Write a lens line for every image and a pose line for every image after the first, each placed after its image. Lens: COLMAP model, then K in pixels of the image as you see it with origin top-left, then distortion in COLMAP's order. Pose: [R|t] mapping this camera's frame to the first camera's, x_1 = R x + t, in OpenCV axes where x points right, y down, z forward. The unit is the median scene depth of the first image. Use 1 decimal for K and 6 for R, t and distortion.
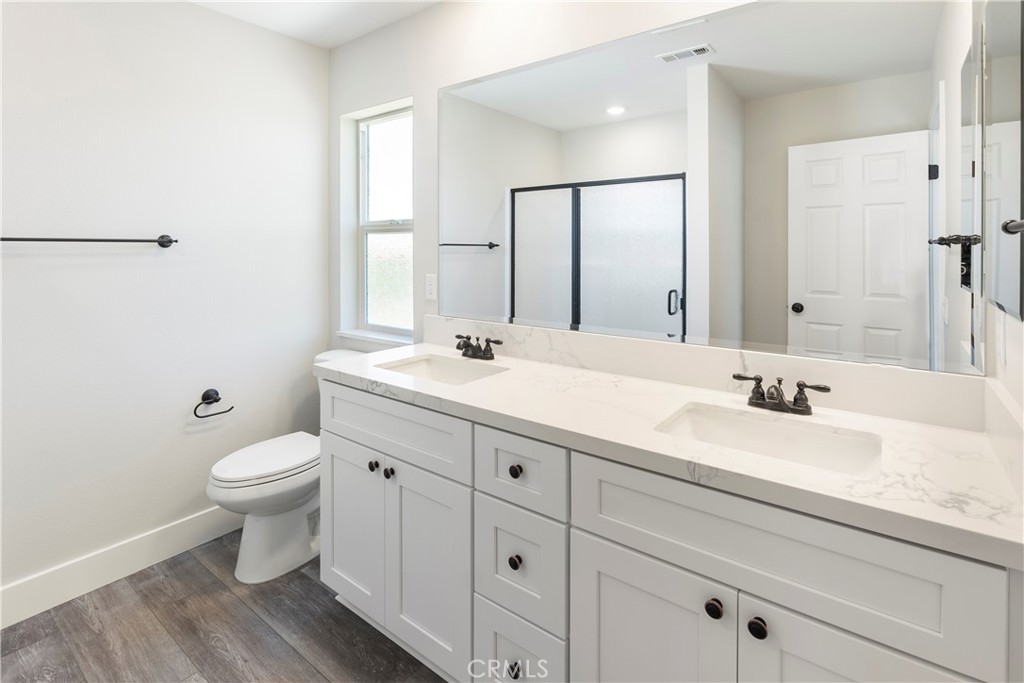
lens RADIAL K [[494.5, 0, 513.4], [0, 494.5, 256.8], [0, 0, 1]] dist [-0.006271, 0.000563]
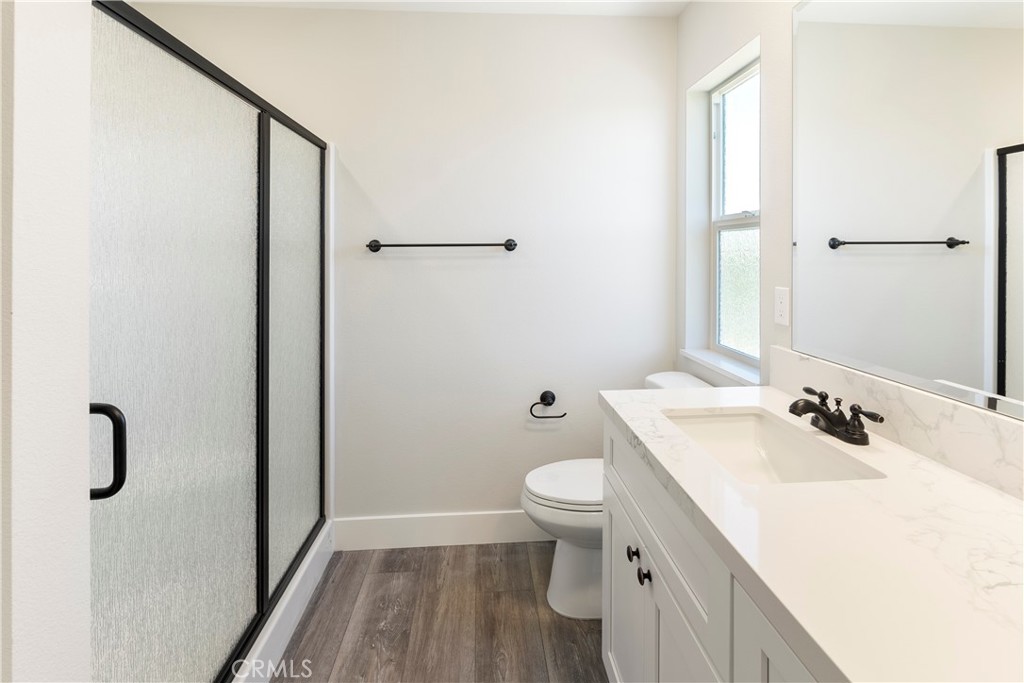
lens RADIAL K [[494.5, 0, 513.4], [0, 494.5, 256.8], [0, 0, 1]] dist [-0.006271, 0.000563]
pose [[0.660560, 0.001565, -0.750772, 0.112914], [-0.003477, 0.999993, -0.000974, -0.005147], [0.750765, 0.003254, 0.660561, 0.319973]]
